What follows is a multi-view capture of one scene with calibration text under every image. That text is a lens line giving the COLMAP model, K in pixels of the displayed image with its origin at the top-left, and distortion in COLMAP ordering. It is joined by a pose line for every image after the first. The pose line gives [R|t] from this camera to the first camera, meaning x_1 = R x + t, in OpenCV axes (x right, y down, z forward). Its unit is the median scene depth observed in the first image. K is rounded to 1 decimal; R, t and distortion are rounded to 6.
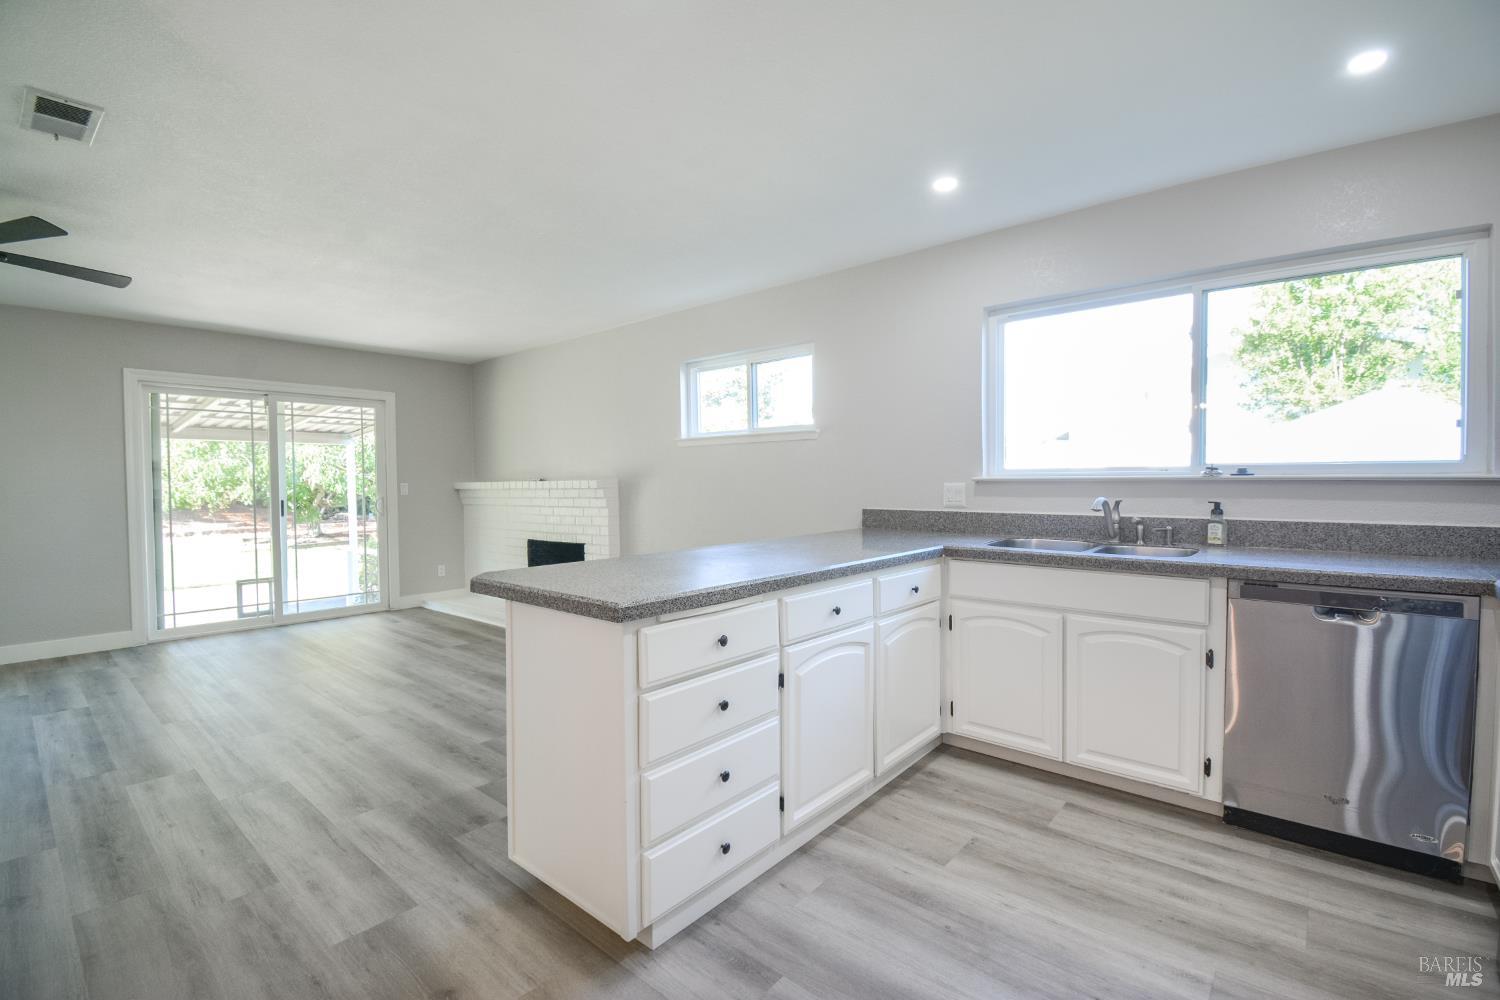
lens RADIAL K [[663.1, 0, 750.0], [0, 663.1, 500.0], [0, 0, 1]] dist [0.017752, -0.025426]
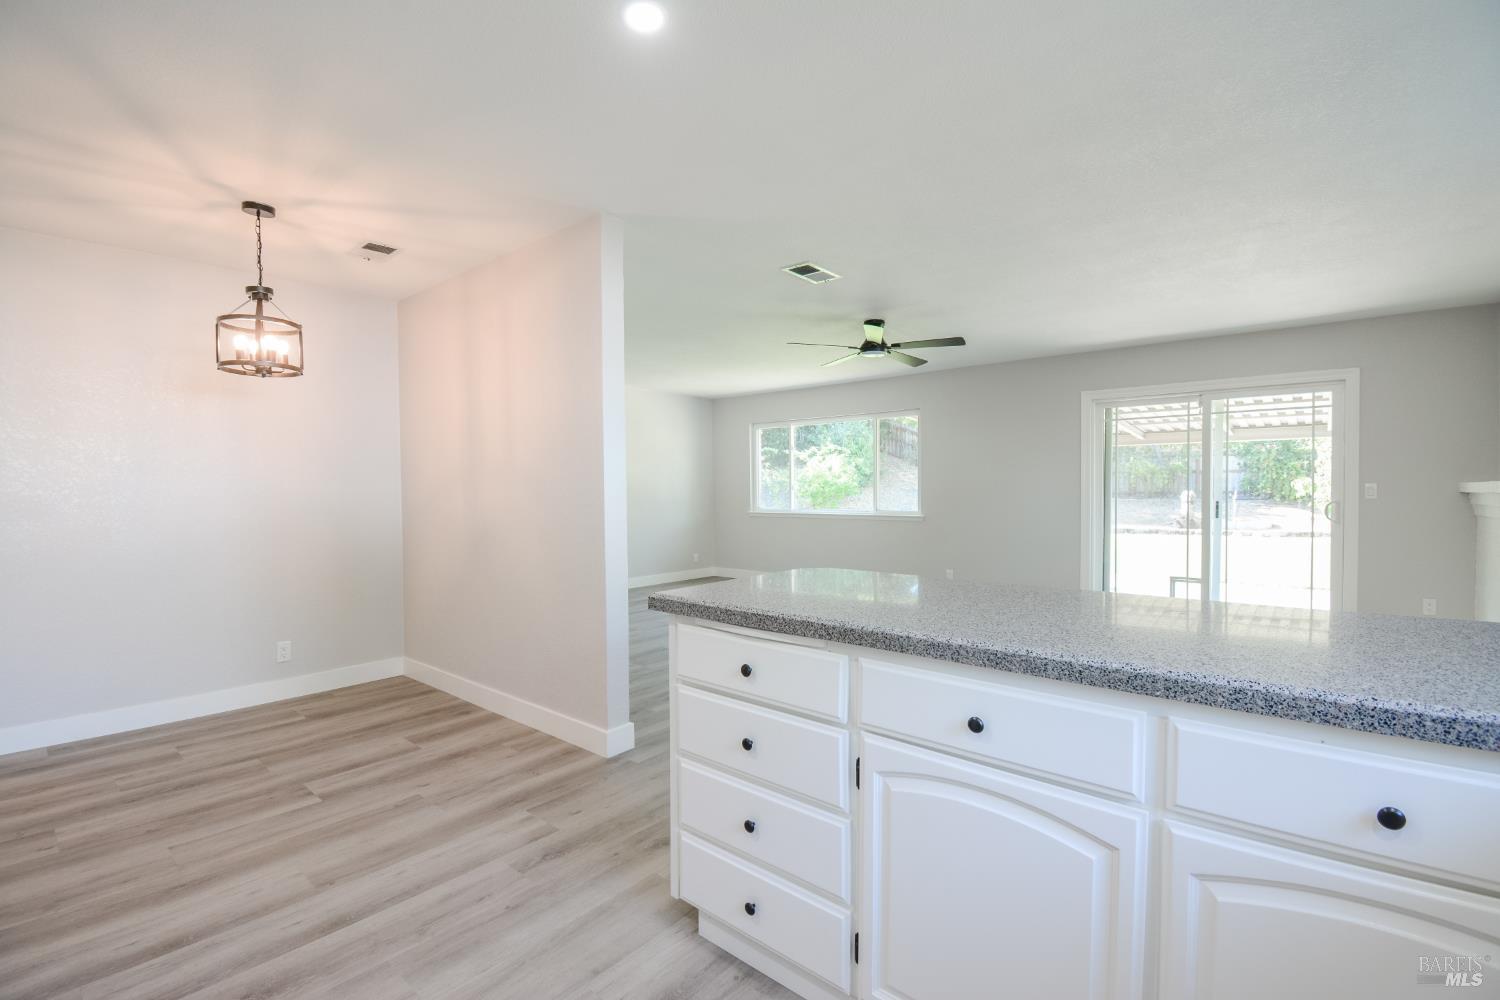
lens RADIAL K [[663.1, 0, 750.0], [0, 663.1, 500.0], [0, 0, 1]] dist [0.017752, -0.025426]
pose [[0.005282, 0.025072, -0.999672, 0.527863], [-0.021351, 0.999461, 0.024954, -0.022747], [0.999758, 0.021212, 0.005815, 0.628732]]
